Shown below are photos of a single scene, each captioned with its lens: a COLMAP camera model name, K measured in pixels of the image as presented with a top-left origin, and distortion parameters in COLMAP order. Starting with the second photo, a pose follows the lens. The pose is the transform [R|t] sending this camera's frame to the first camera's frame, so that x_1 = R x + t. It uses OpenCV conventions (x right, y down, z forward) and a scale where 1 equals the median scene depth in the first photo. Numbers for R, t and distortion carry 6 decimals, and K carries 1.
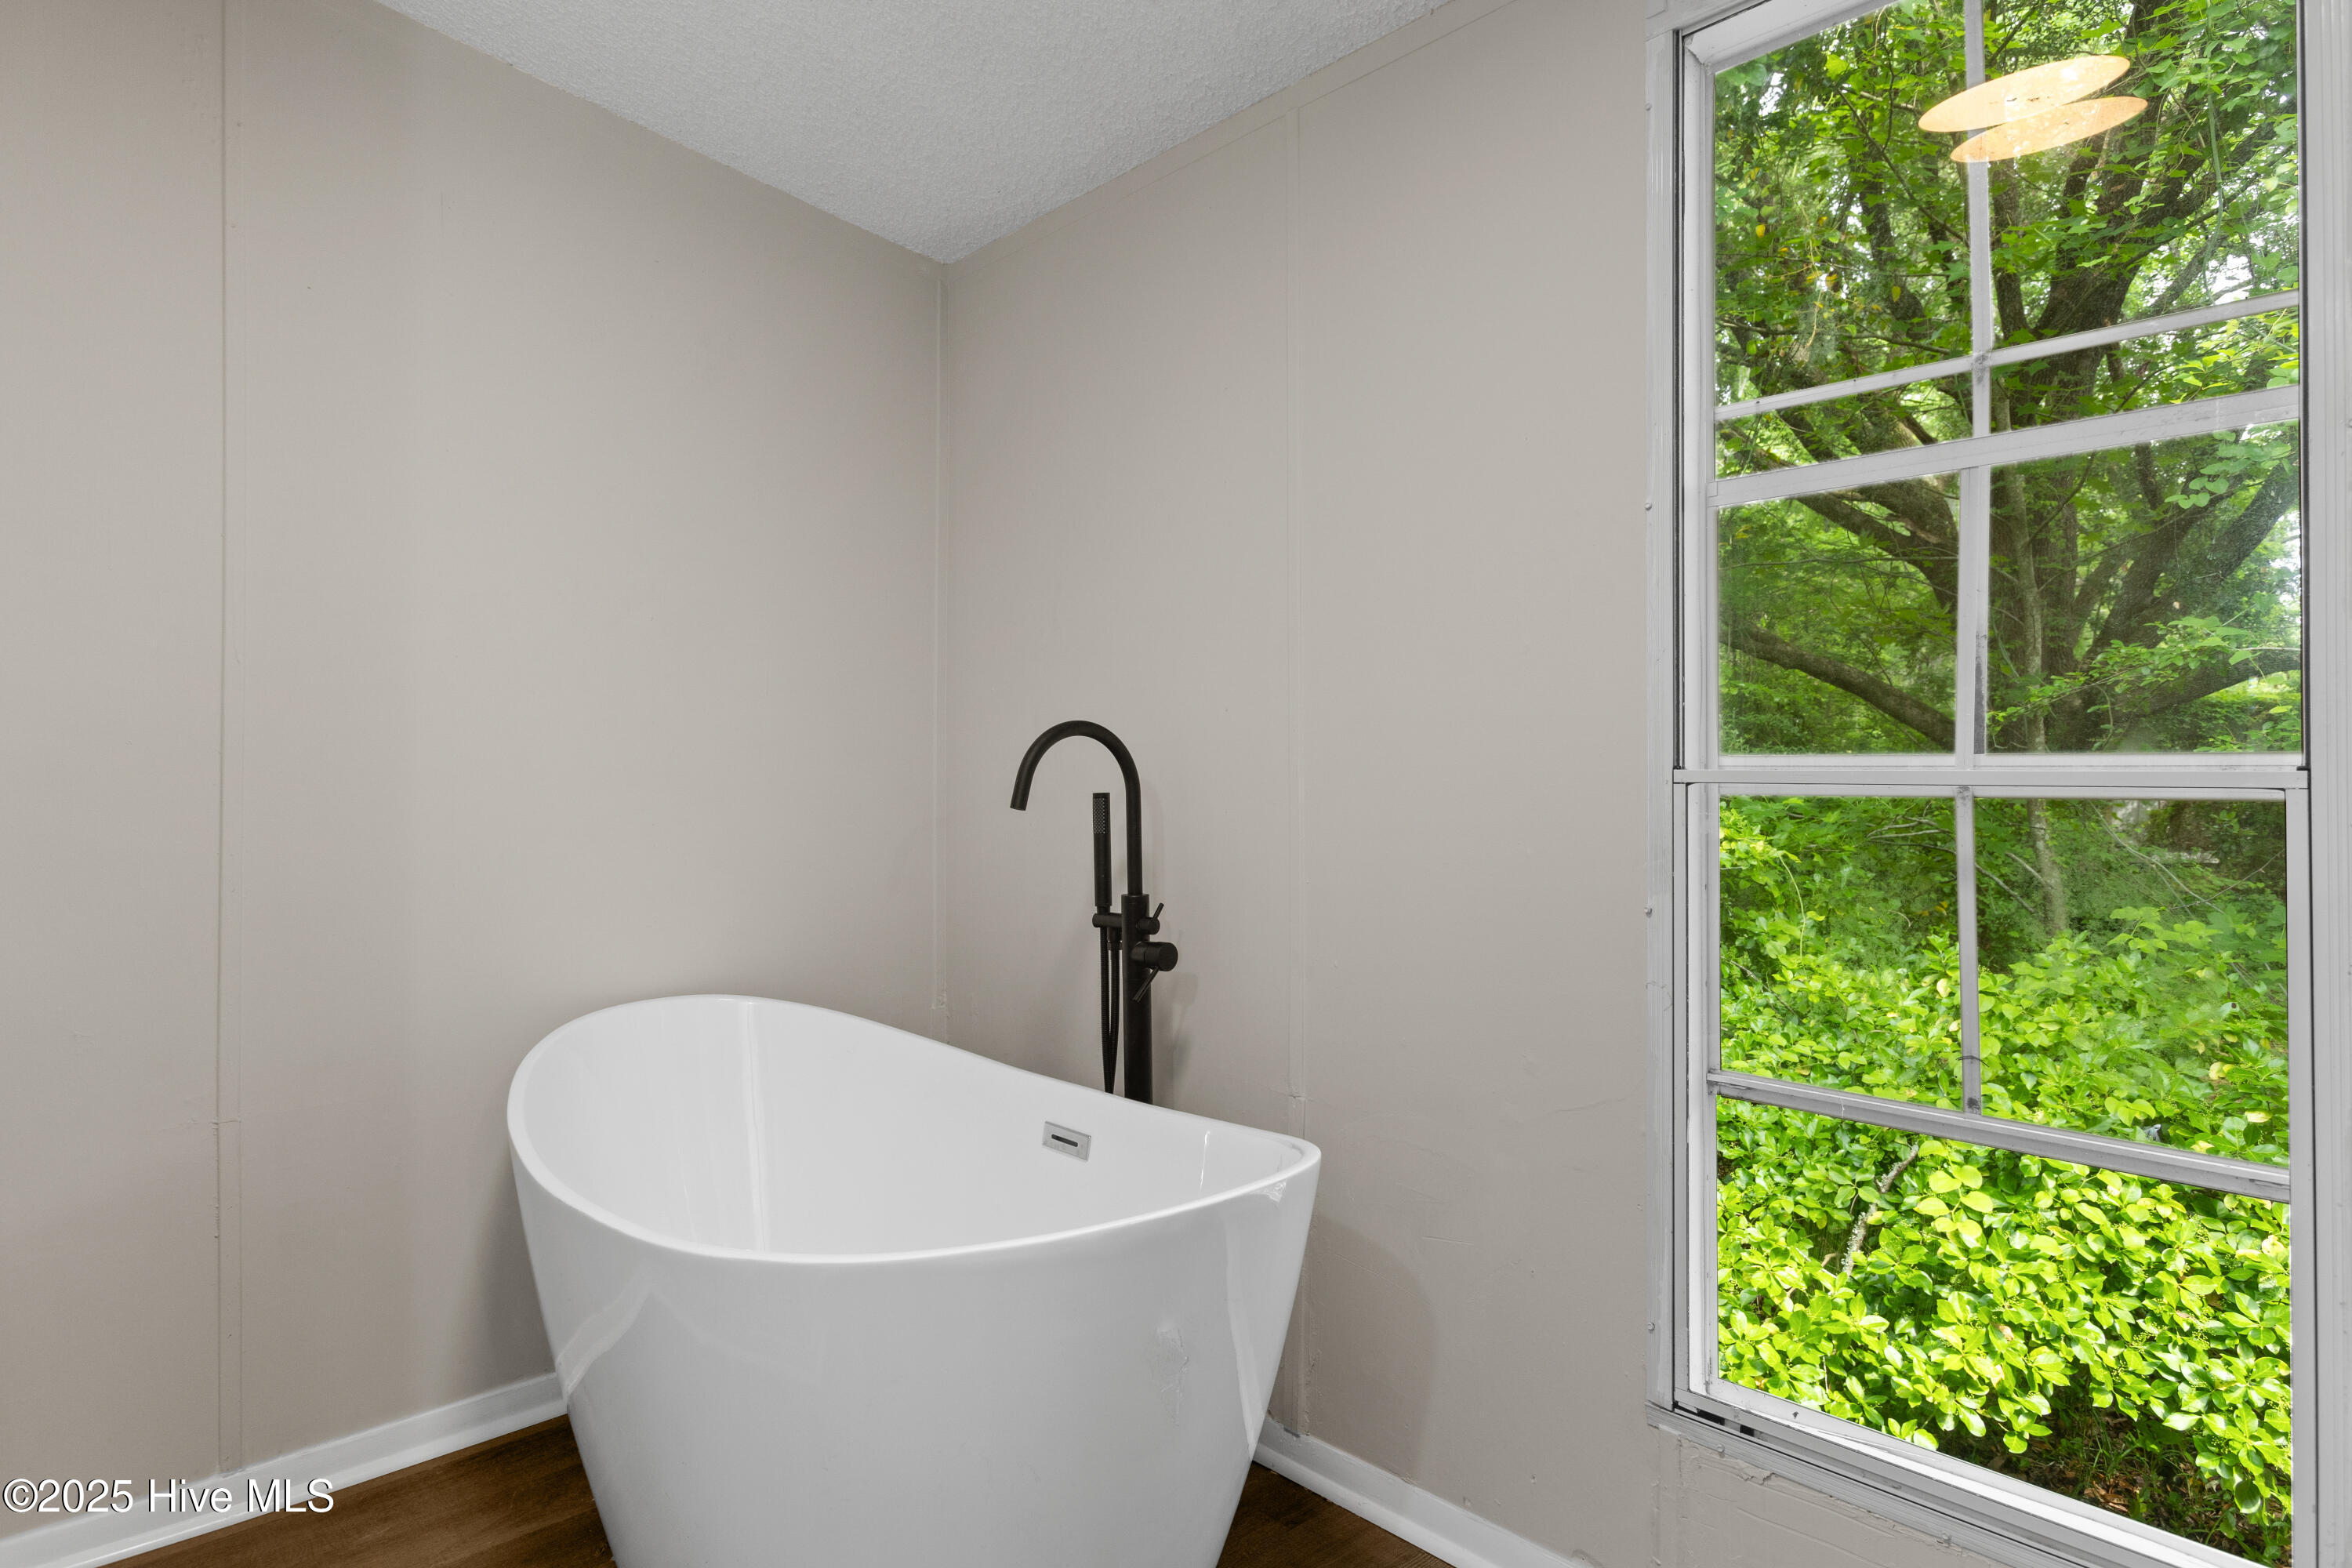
lens RADIAL K [[1300.5, 0, 1176.0], [0, 1300.5, 771.2], [0, 0, 1]] dist [-0.000837, 0.000901]
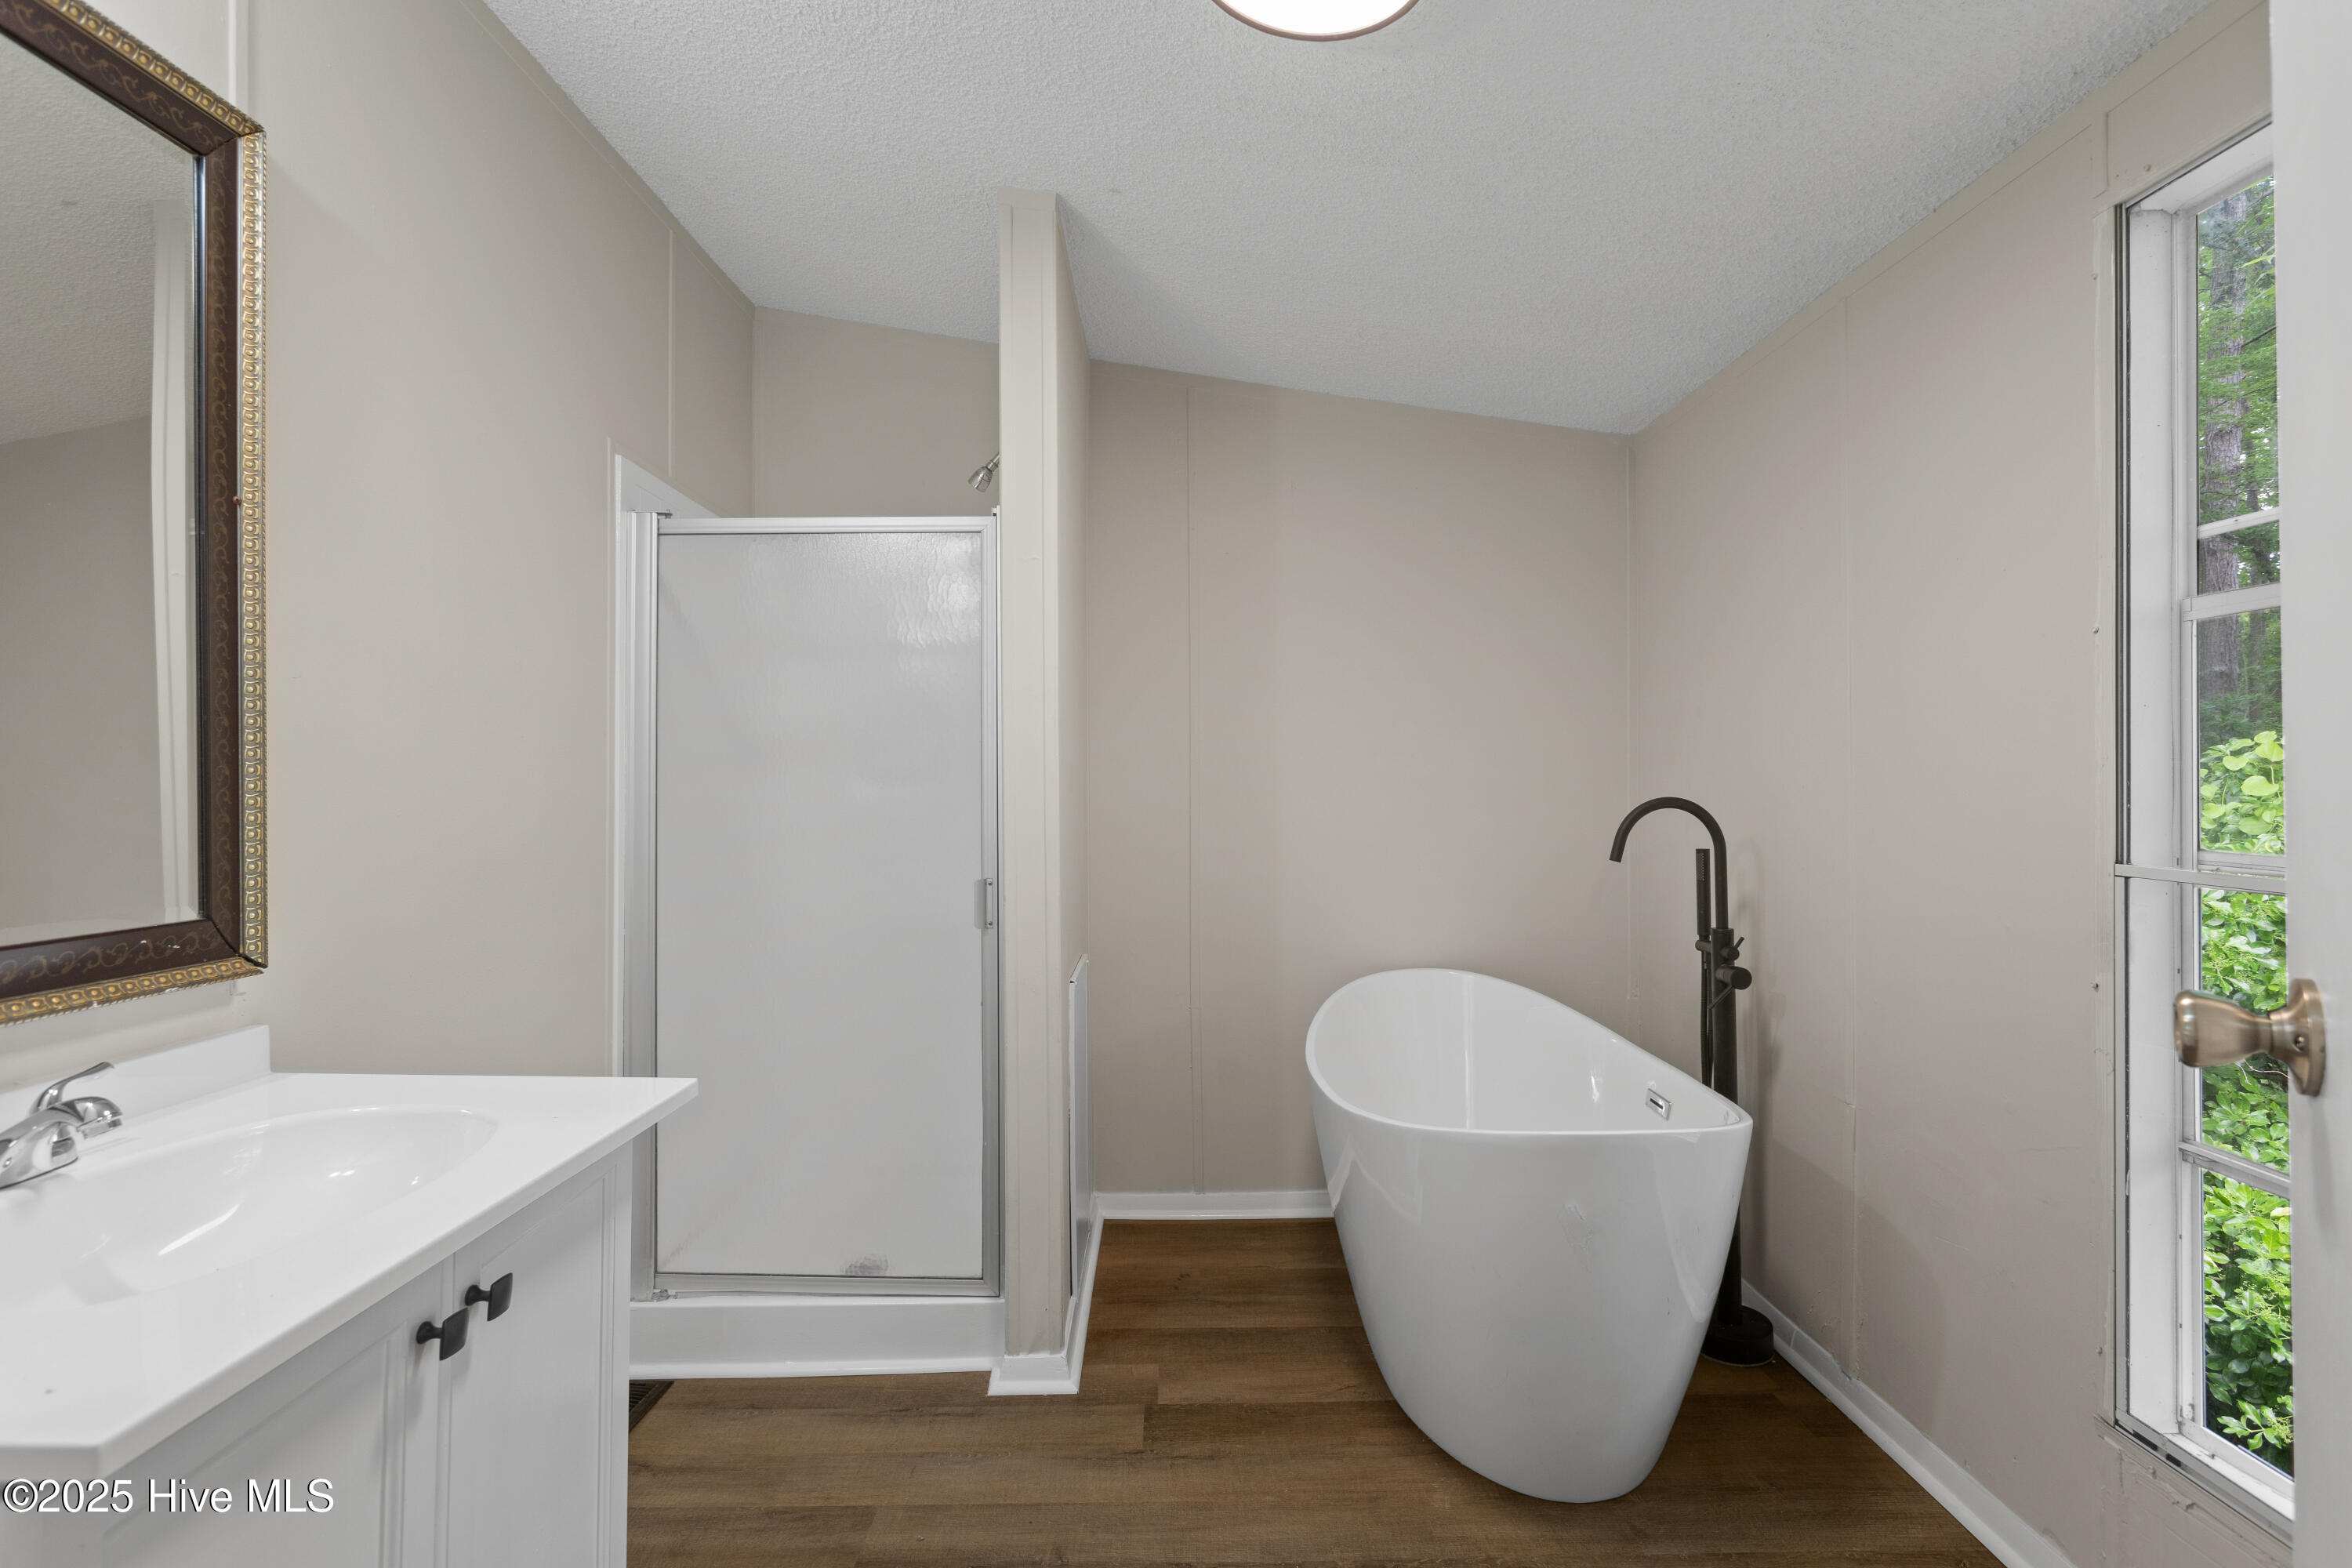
lens RADIAL K [[1200.2, 0, 1184.5], [0, 1200.2, 780.5], [0, 0, 1]] dist [0.002790, 0.000190]
pose [[0.729761, 0.002284, -0.683698, 0.426926], [0.009096, 0.999873, 0.013049, -0.079421], [0.683642, -0.015742, 0.729648, -0.265137]]
